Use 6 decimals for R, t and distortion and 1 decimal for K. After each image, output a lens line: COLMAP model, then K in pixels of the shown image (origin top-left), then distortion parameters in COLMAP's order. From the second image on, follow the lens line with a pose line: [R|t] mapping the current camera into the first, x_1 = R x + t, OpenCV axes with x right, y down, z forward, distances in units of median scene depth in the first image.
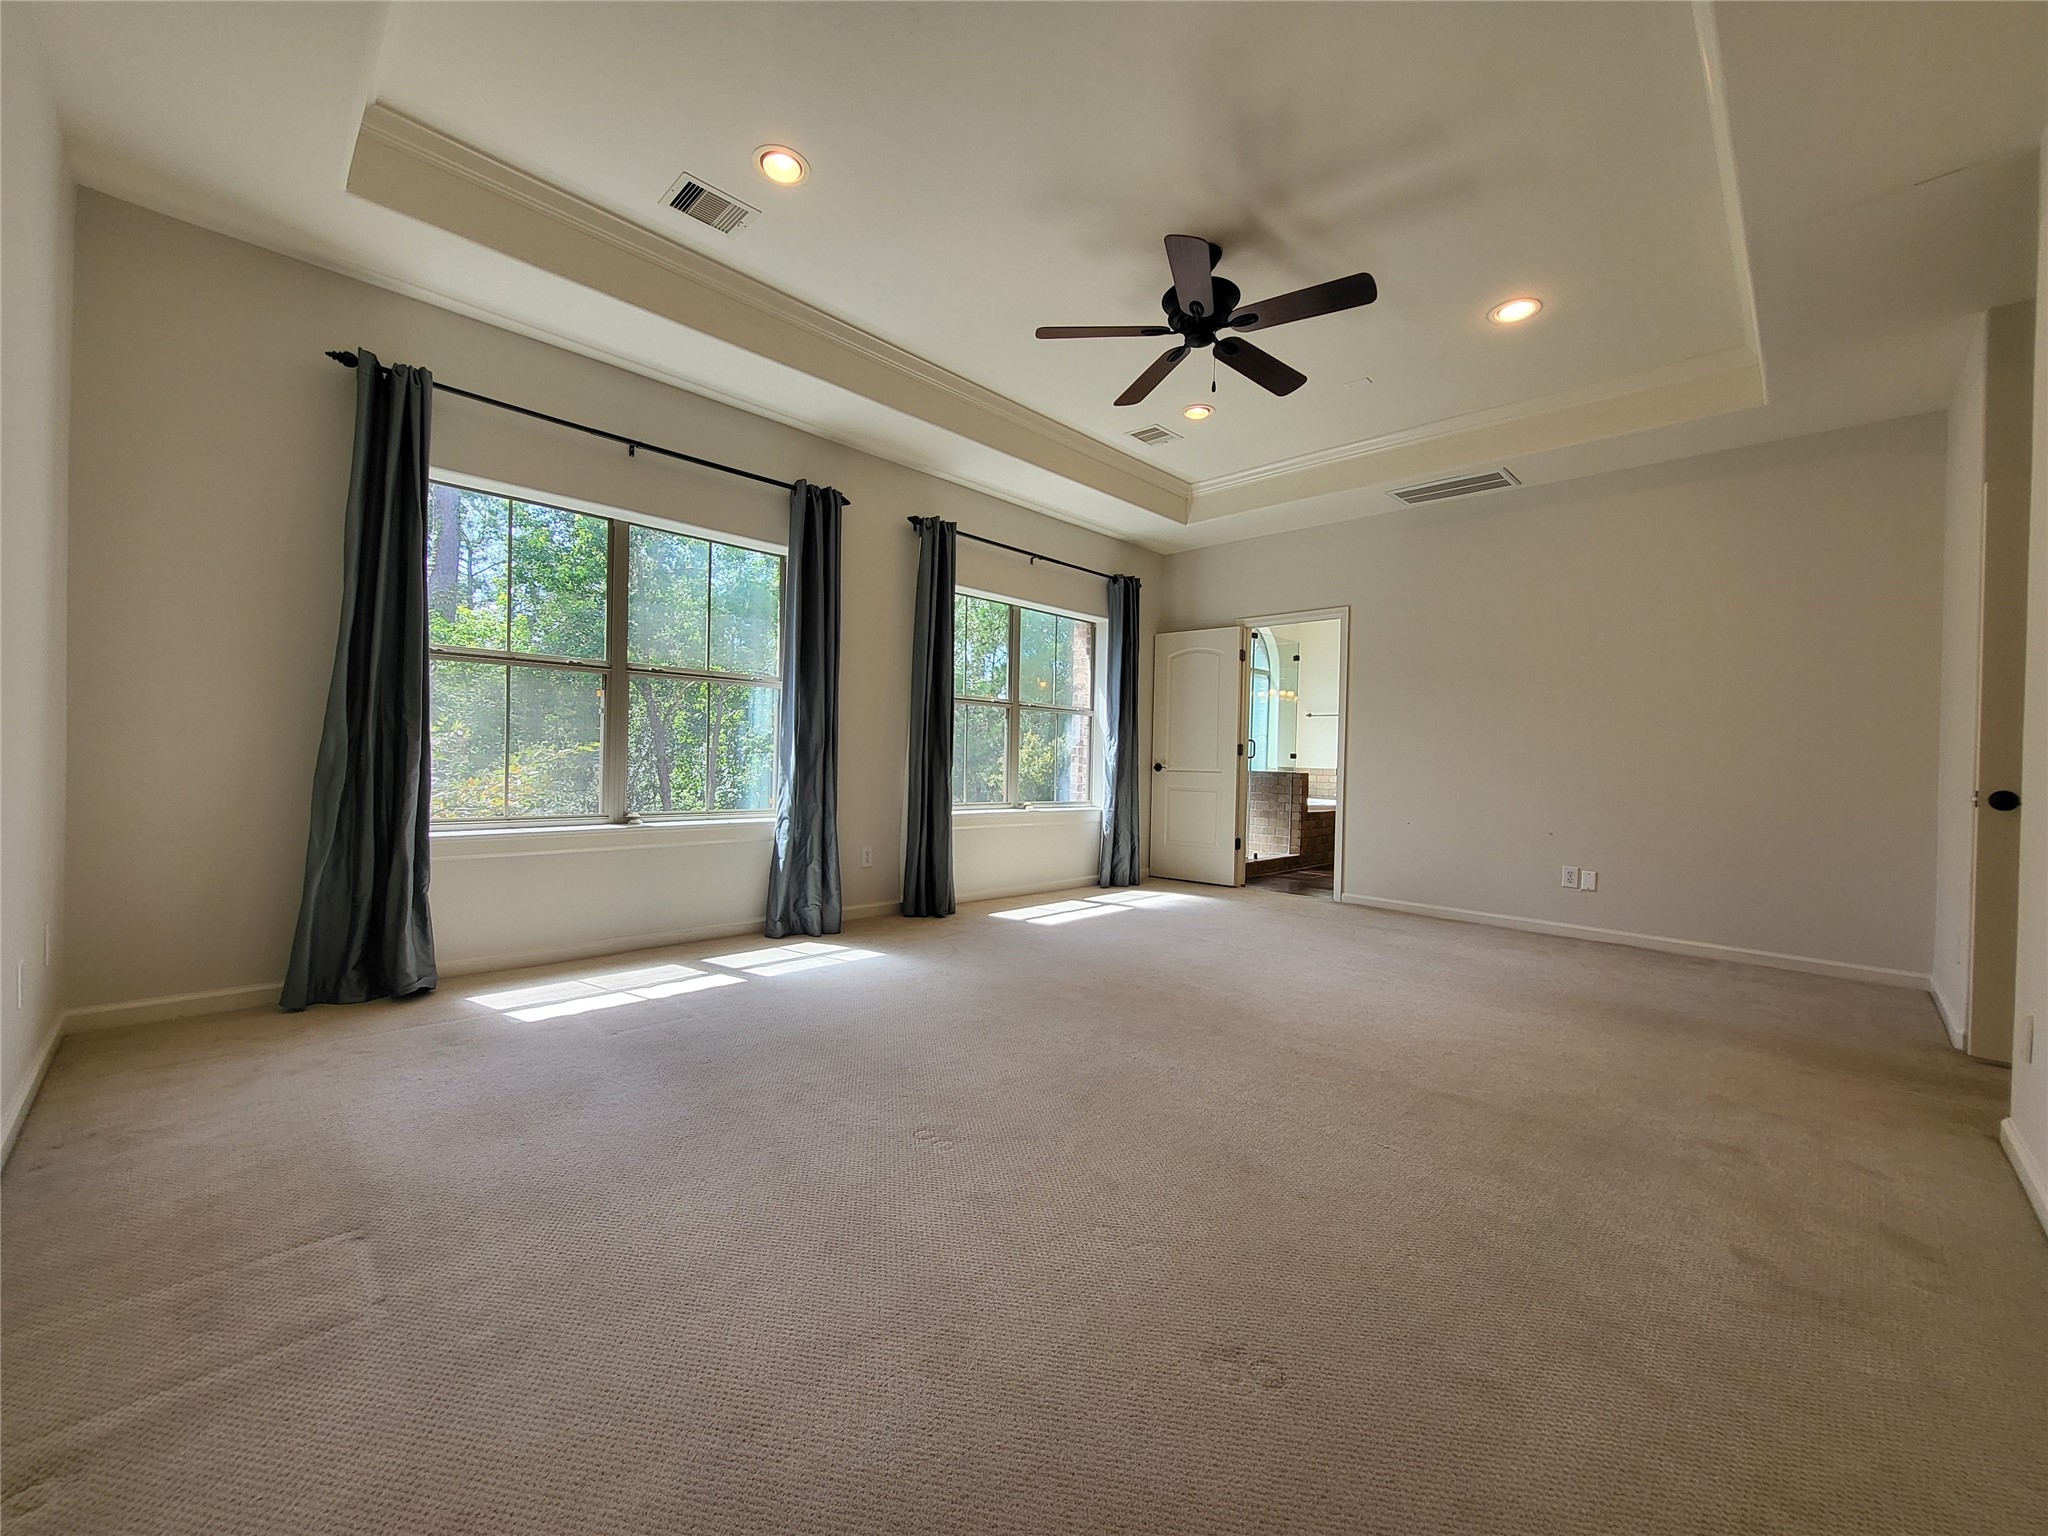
lens RADIAL K [[810.3, 0, 1021.2], [0, 810.3, 771.1], [0, 0, 1]] dist [0.001893, 0.000798]
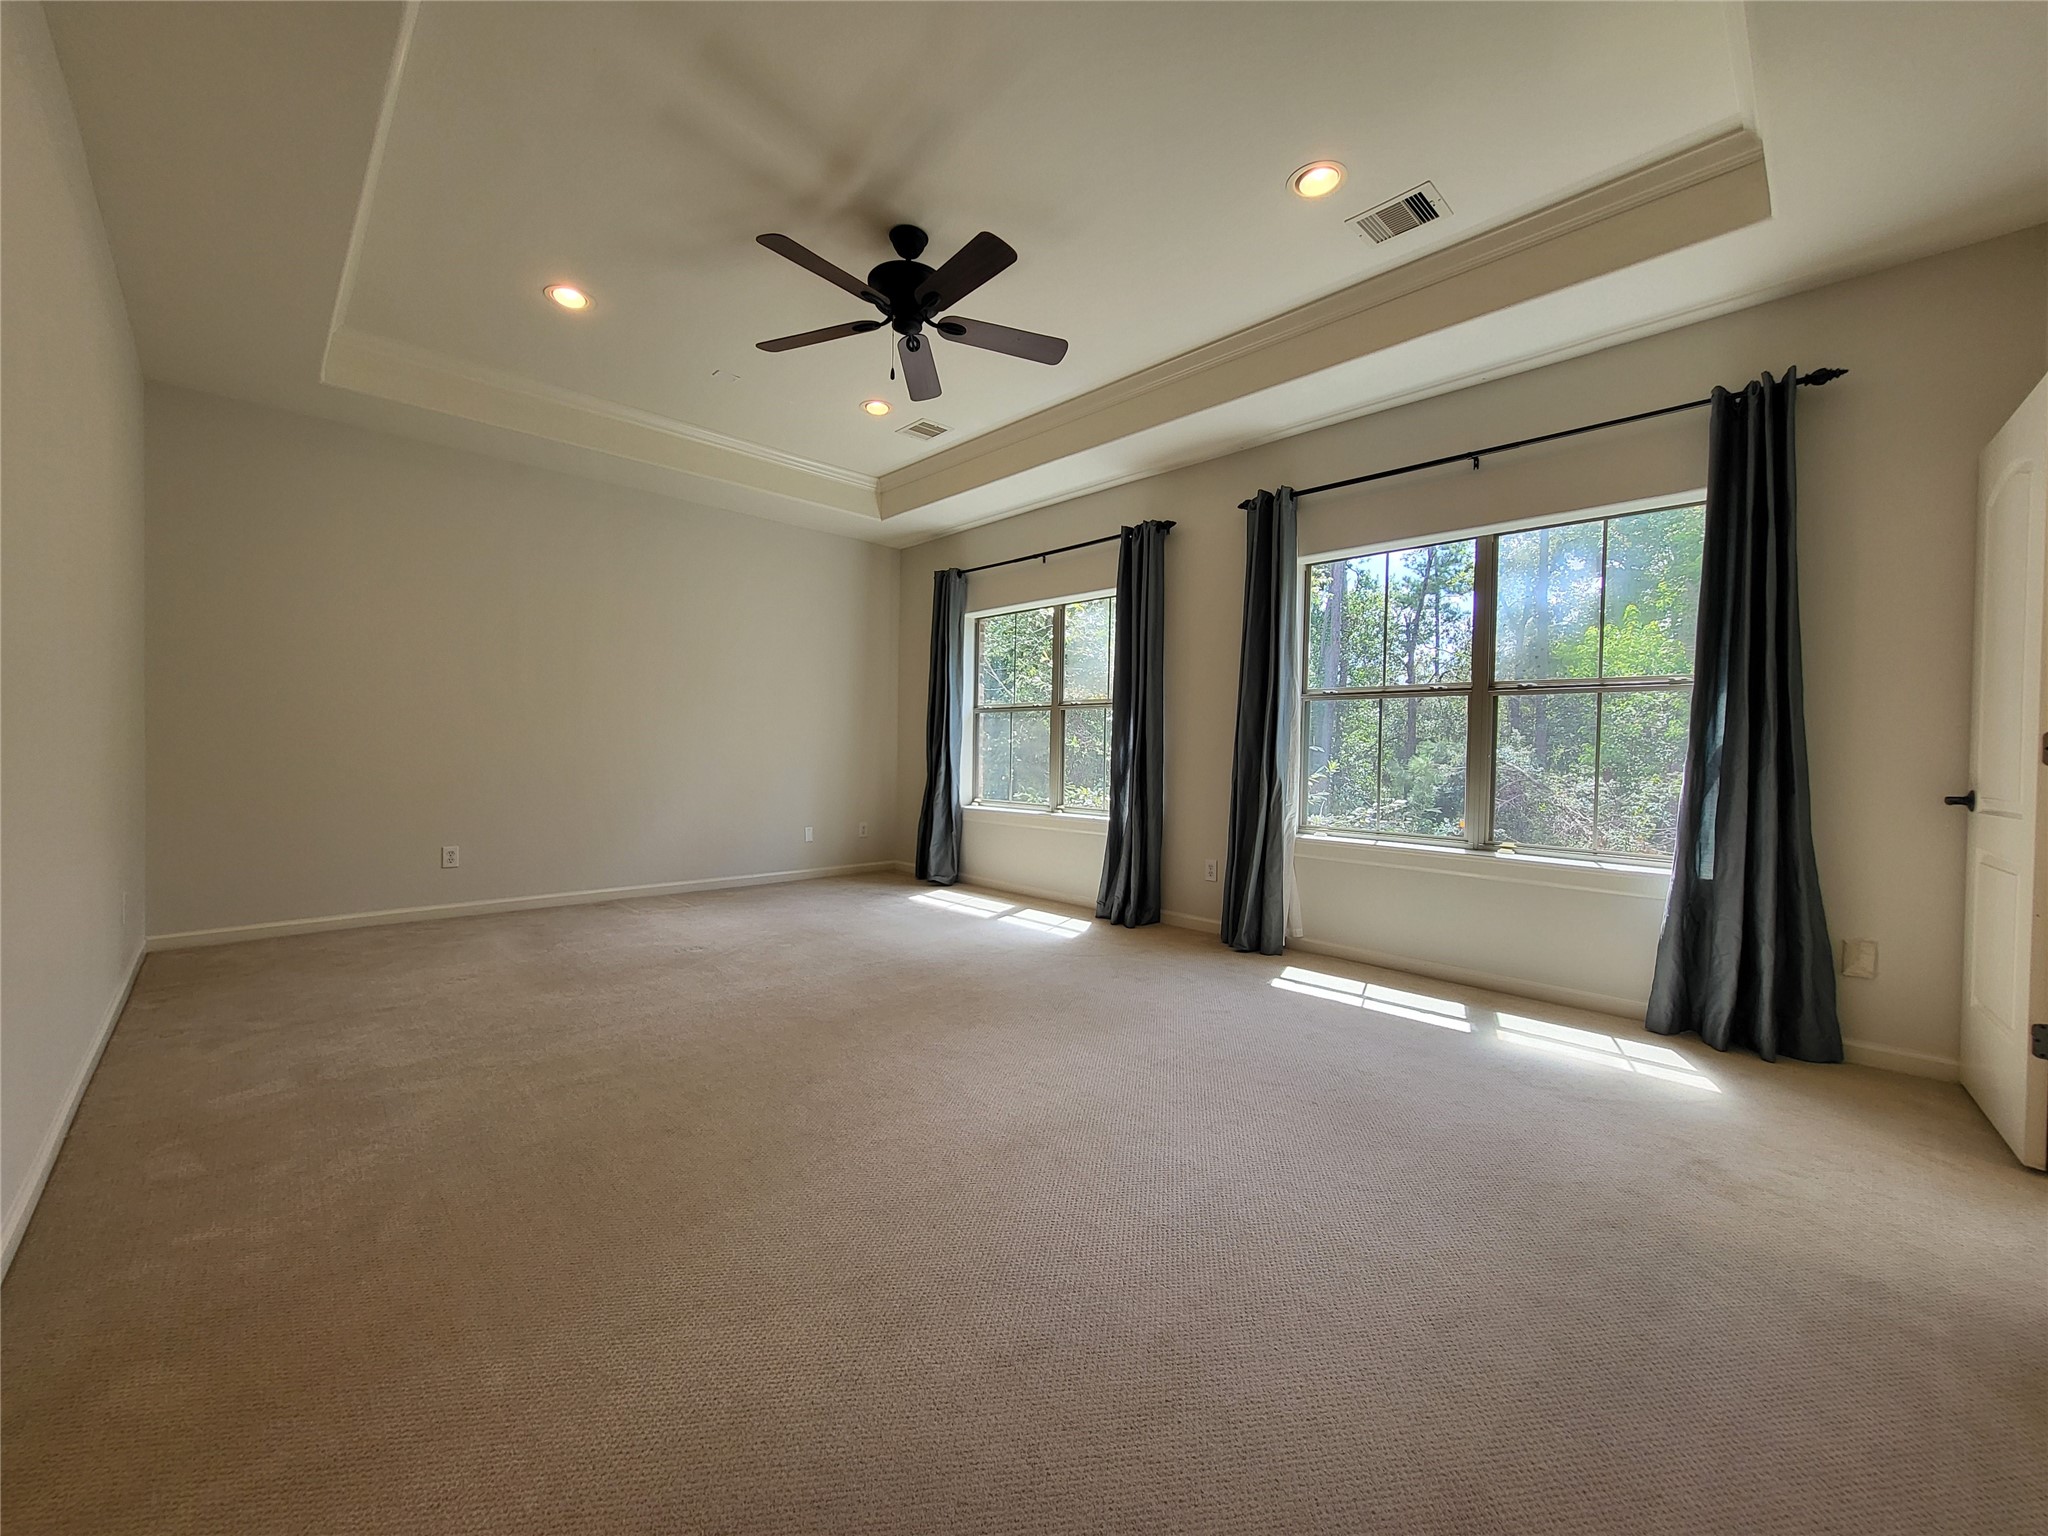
lens RADIAL K [[810.3, 0, 1021.8], [0, 810.3, 757.7], [0, 0, 1]] dist [0.001893, 0.000798]
pose [[-0.005856, -0.030111, -0.999529, 0.713560], [-0.041003, 0.998713, -0.029846, 0.009486], [0.999142, 0.040809, -0.007083, 0.705844]]
